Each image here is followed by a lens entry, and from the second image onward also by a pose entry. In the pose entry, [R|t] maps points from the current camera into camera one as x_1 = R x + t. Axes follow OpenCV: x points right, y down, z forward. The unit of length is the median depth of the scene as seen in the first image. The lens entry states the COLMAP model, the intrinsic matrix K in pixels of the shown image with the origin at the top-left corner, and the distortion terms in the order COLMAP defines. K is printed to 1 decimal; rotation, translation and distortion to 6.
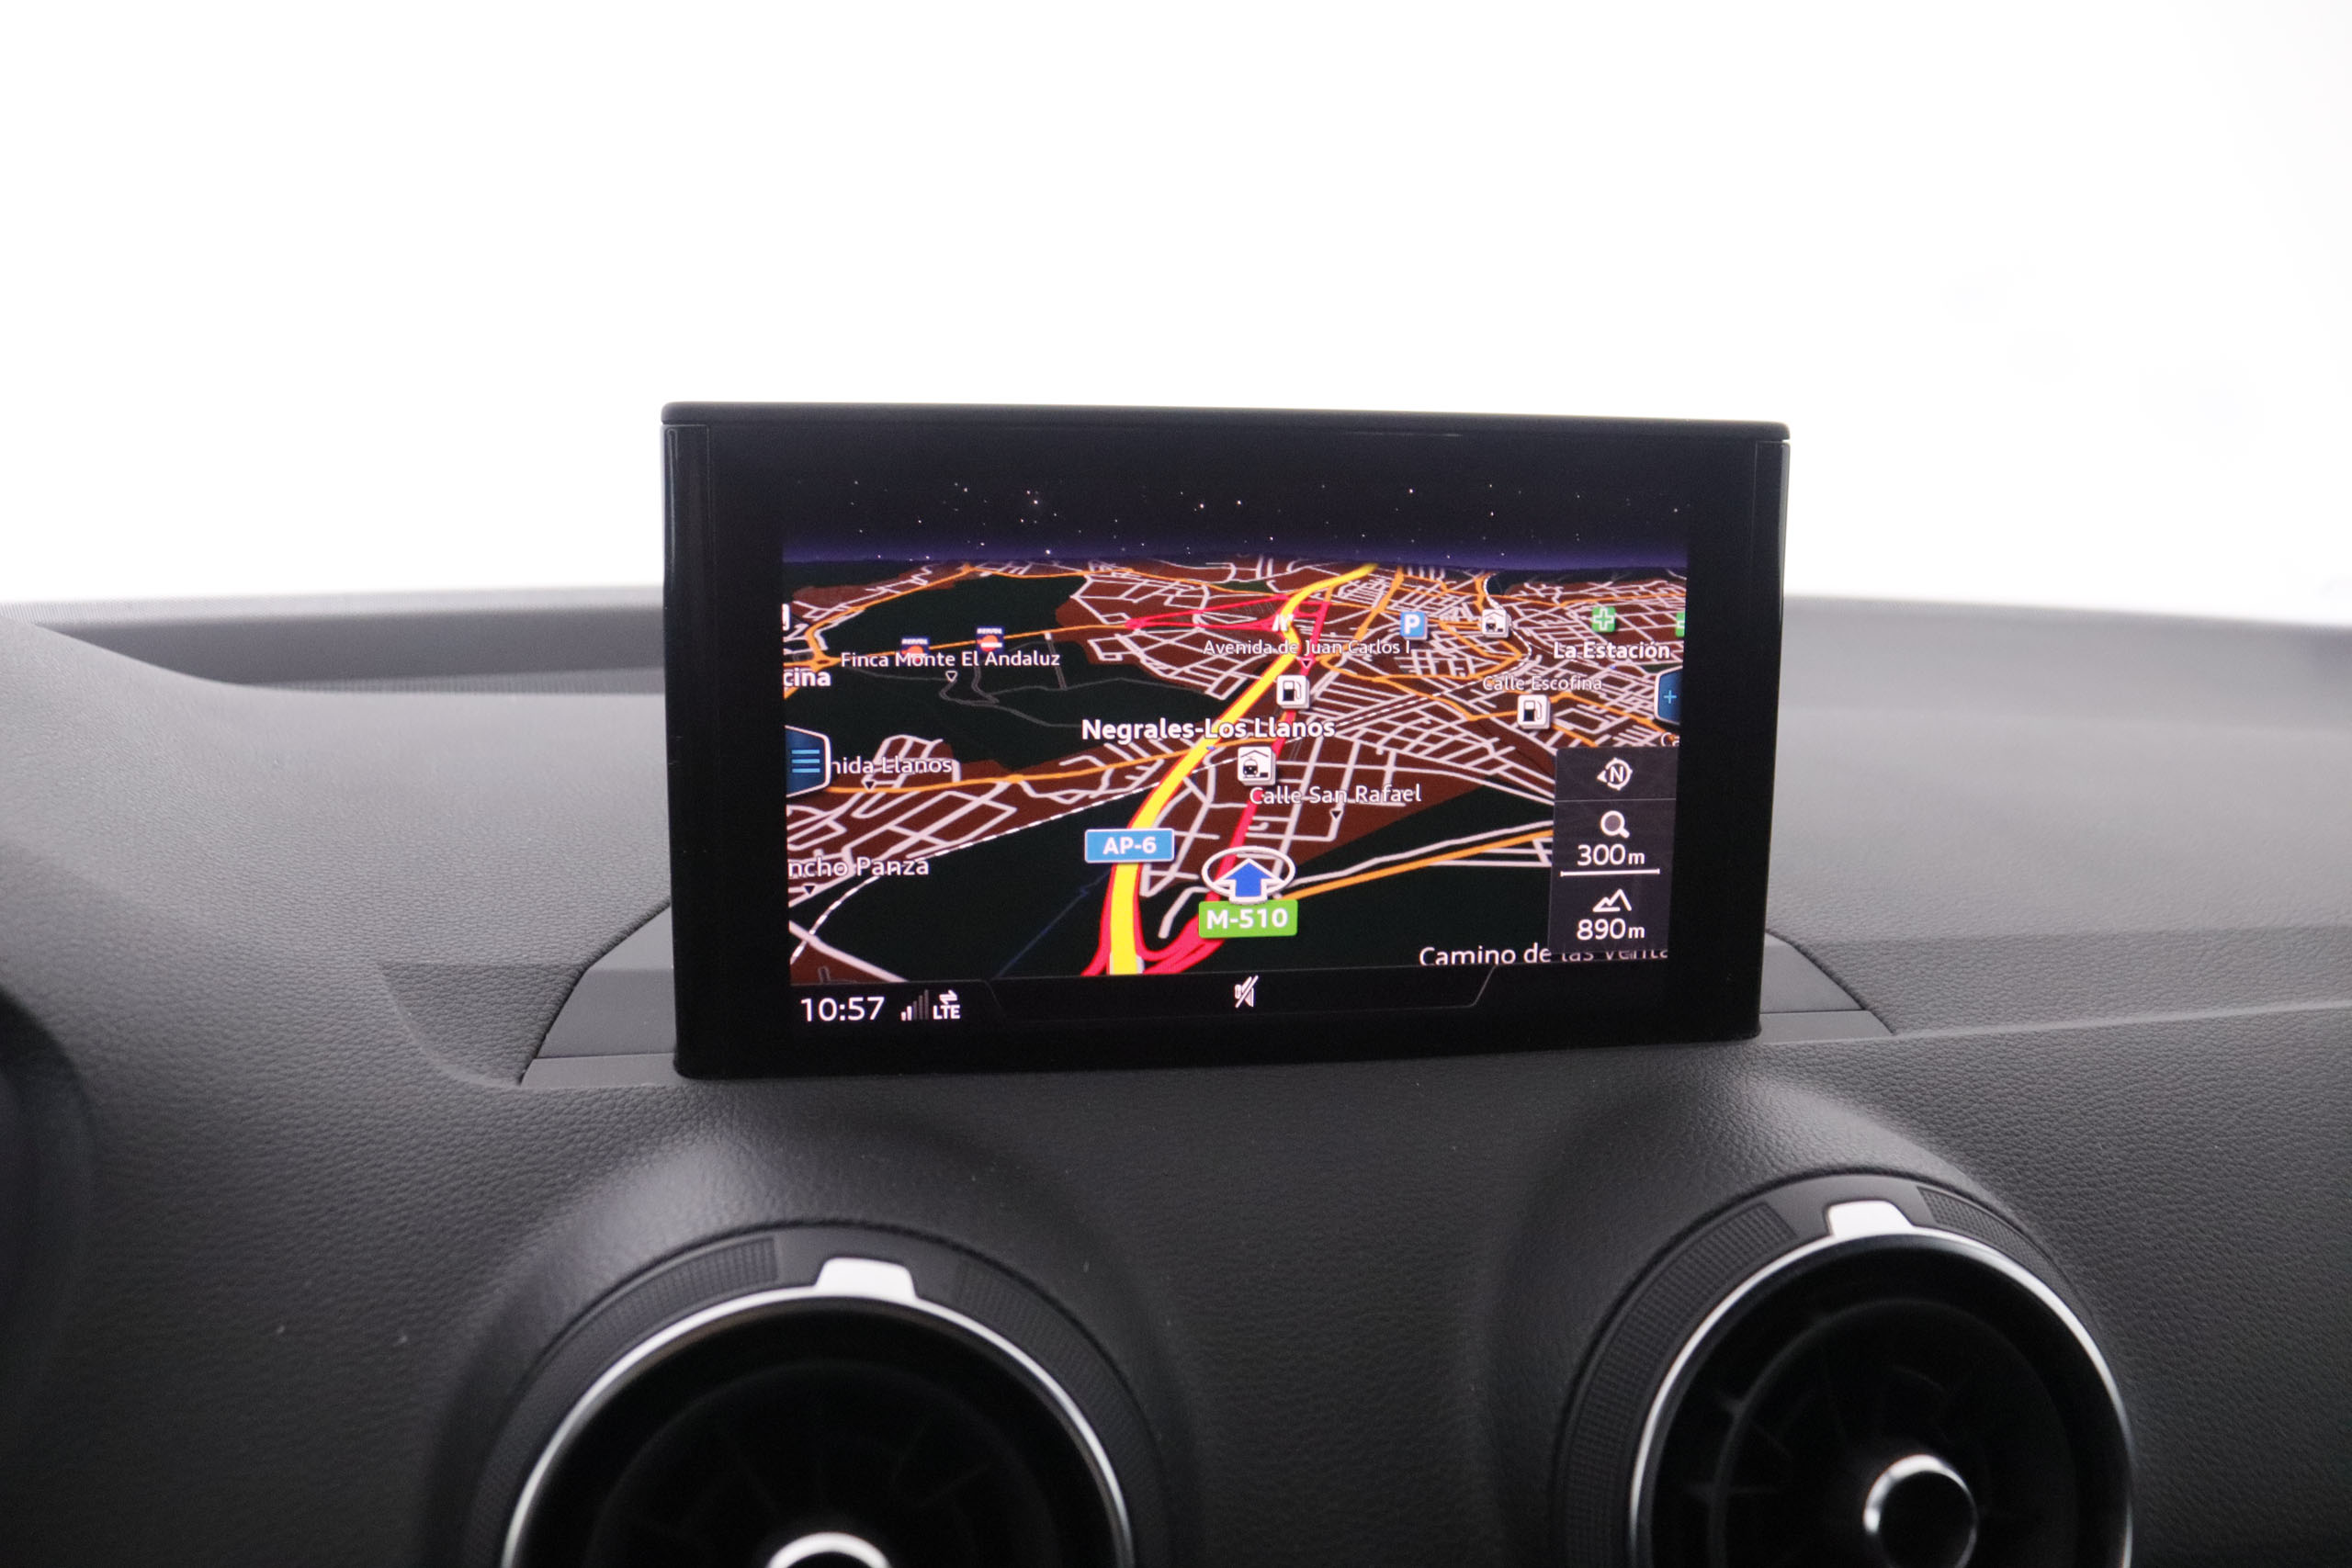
lens RADIAL K [[1942.4, 0, 1176.9], [0, 1942.4, 756.7], [0, 0, 1]] dist [-0.174202, 0.142138]
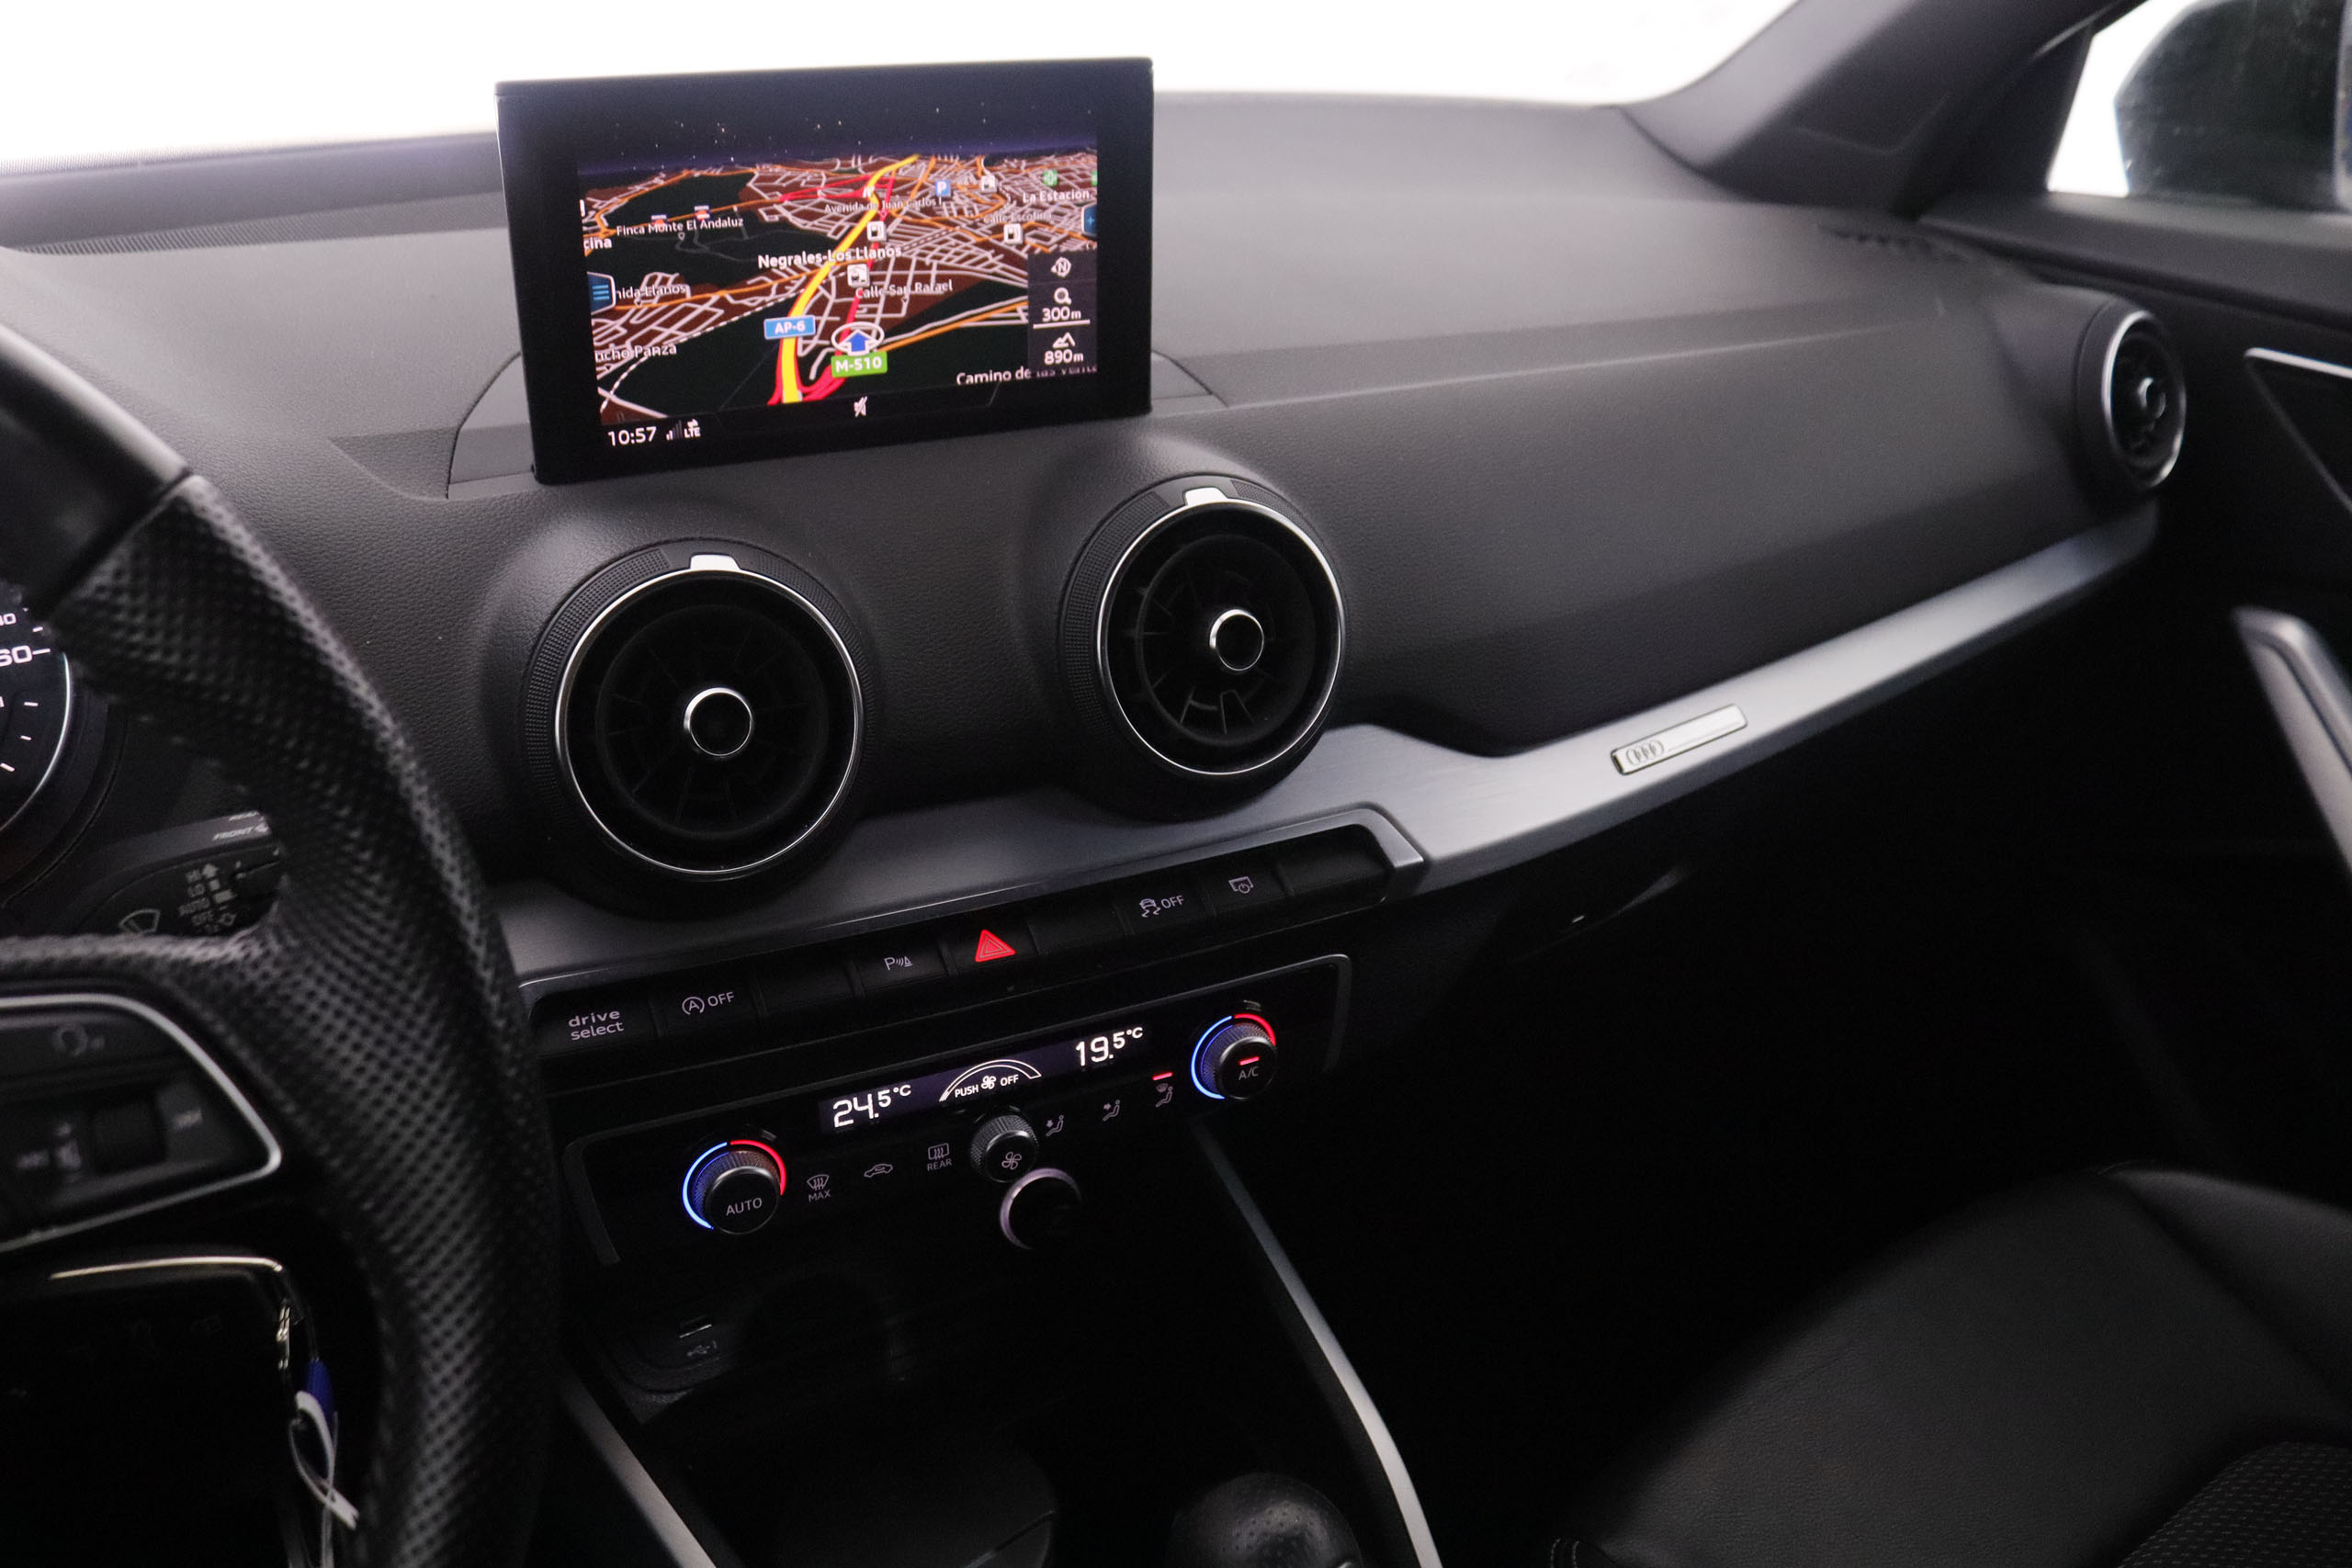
lens RADIAL K [[1942.4, 0, 1205.9], [0, 1942.4, 752.9], [0, 0, 1]] dist [-0.174202, 0.142138]
pose [[0.952015, -0.121722, 0.280806, -0.198056], [0.037116, 0.956654, 0.288851, -0.070528], [-0.303793, -0.264568, 0.915267, -0.781333]]
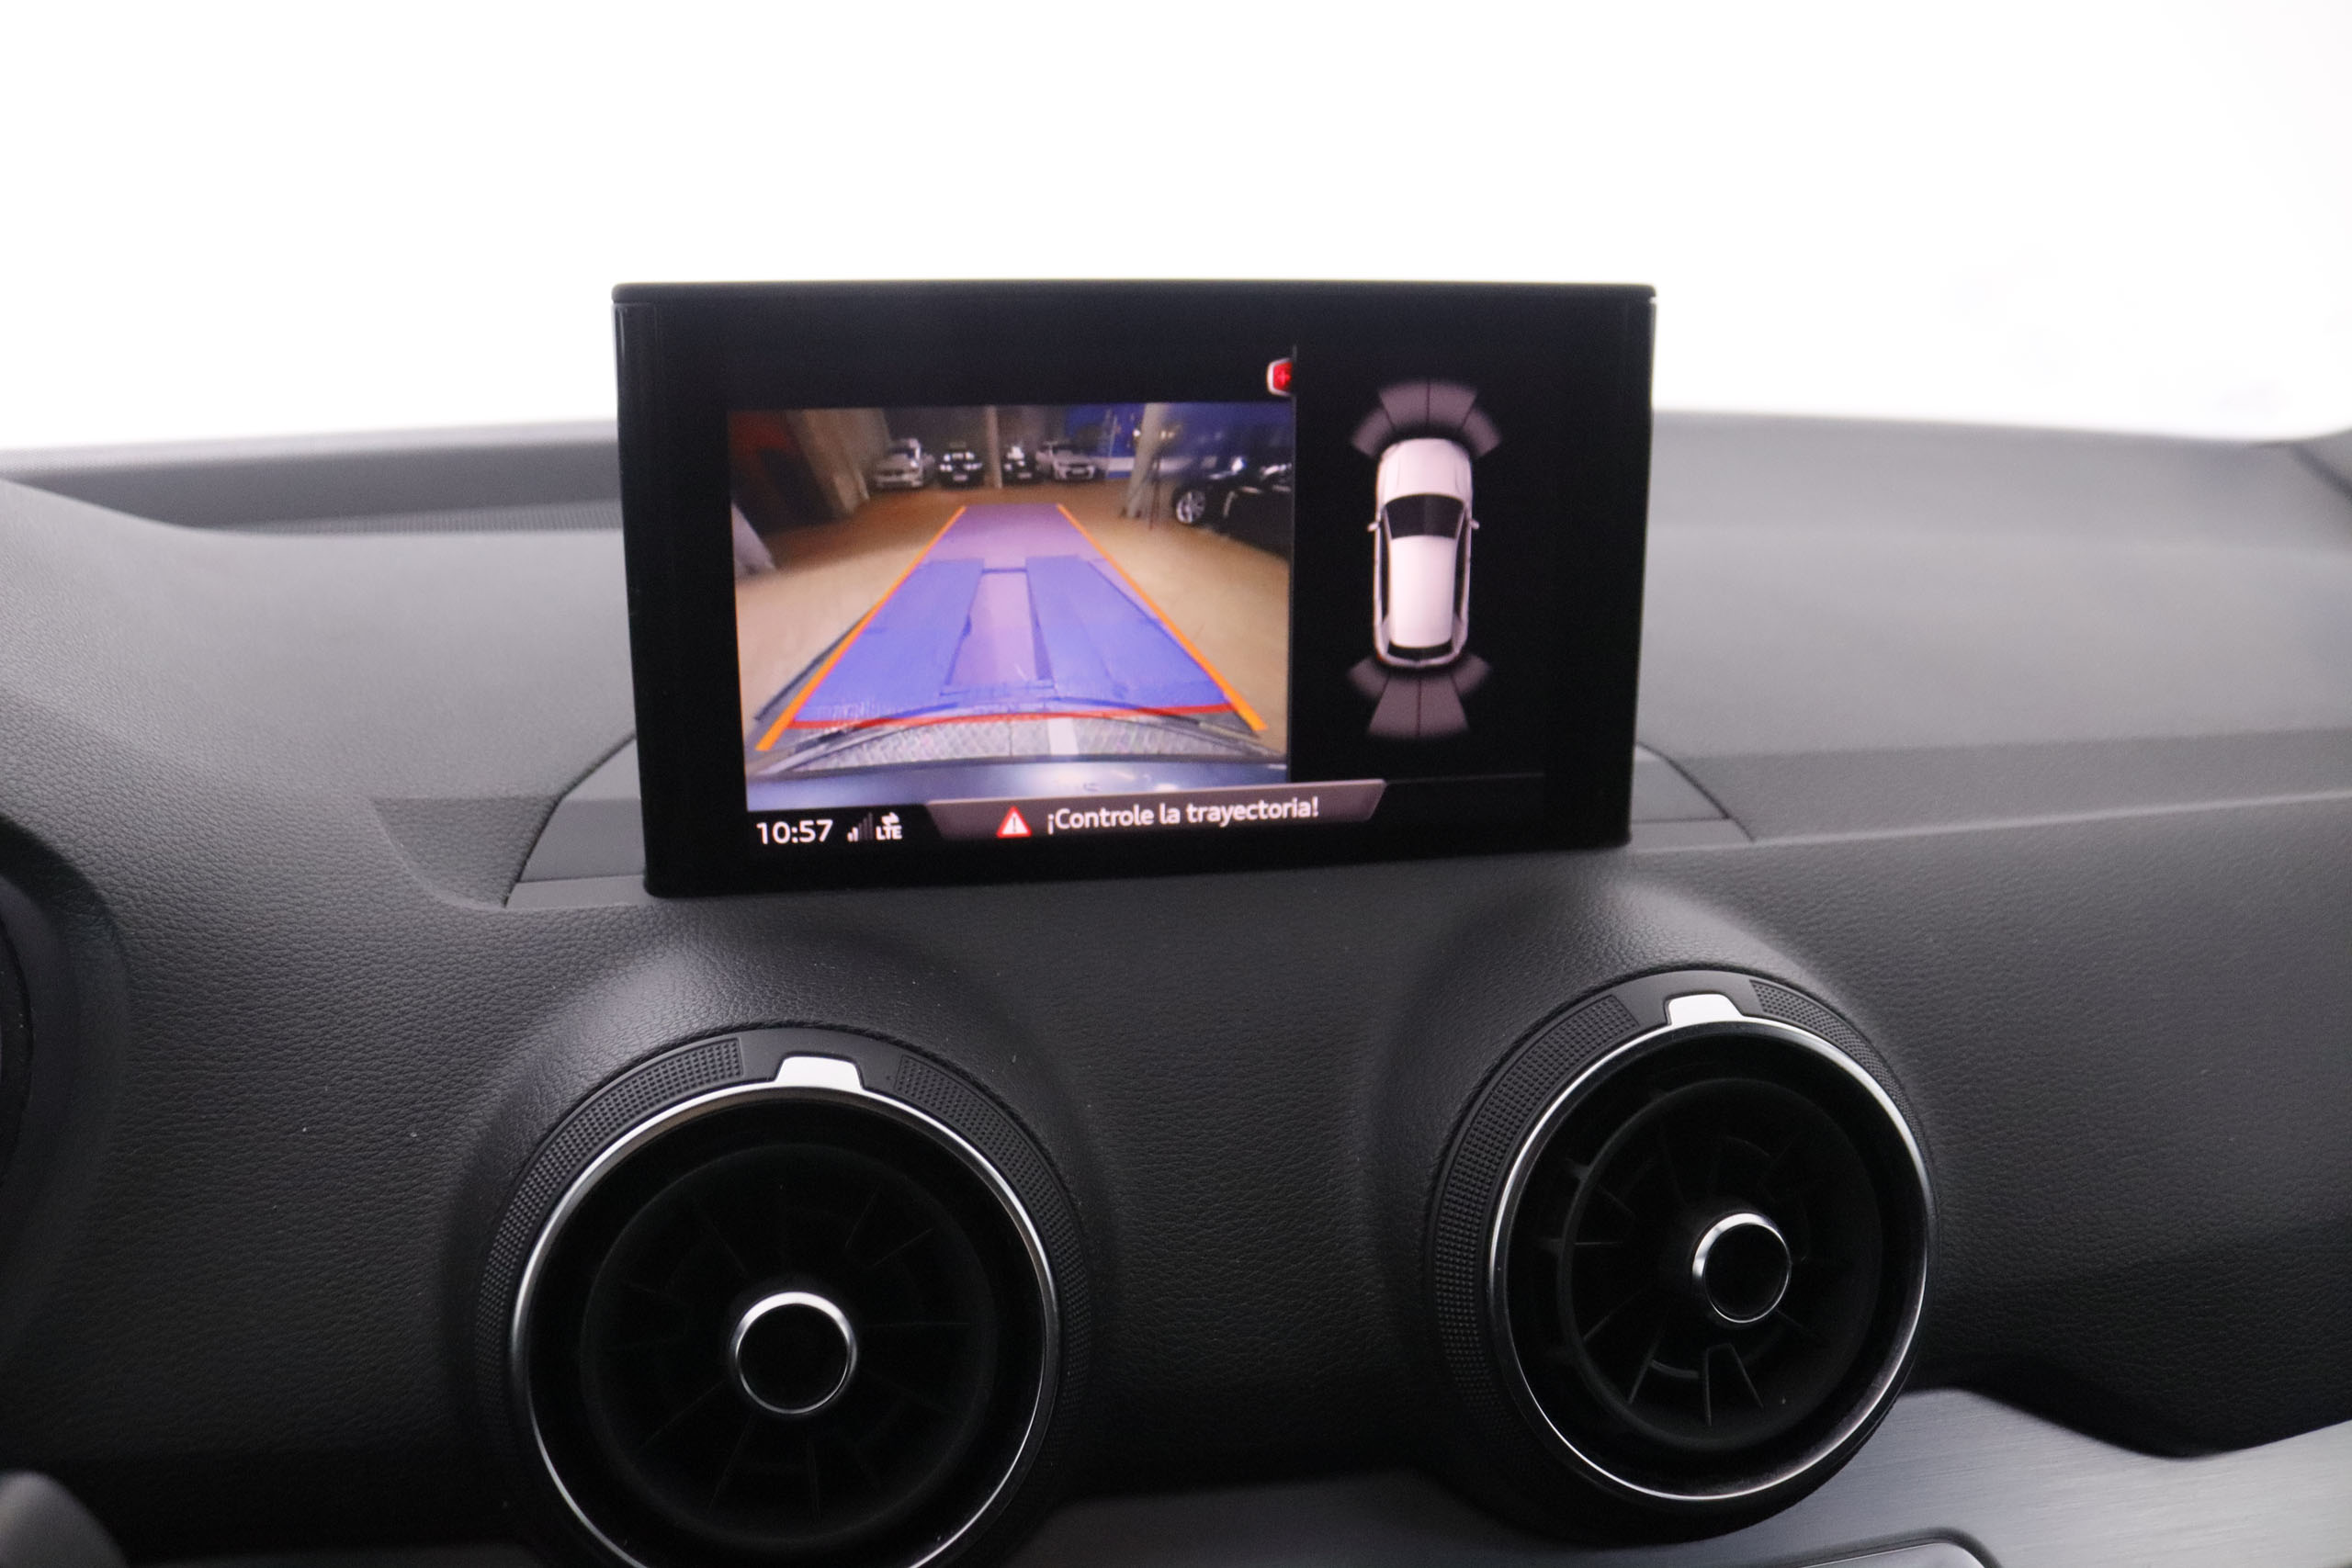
lens RADIAL K [[1942.4, 0, 1190.0], [0, 1942.4, 739.2], [0, 0, 1]] dist [-0.174202, 0.142138]
pose [[0.999547, -0.014261, 0.026518, 0.024749], [0.011620, 0.995194, 0.097227, -0.027034], [-0.027777, -0.096875, 0.994909, -0.102725]]
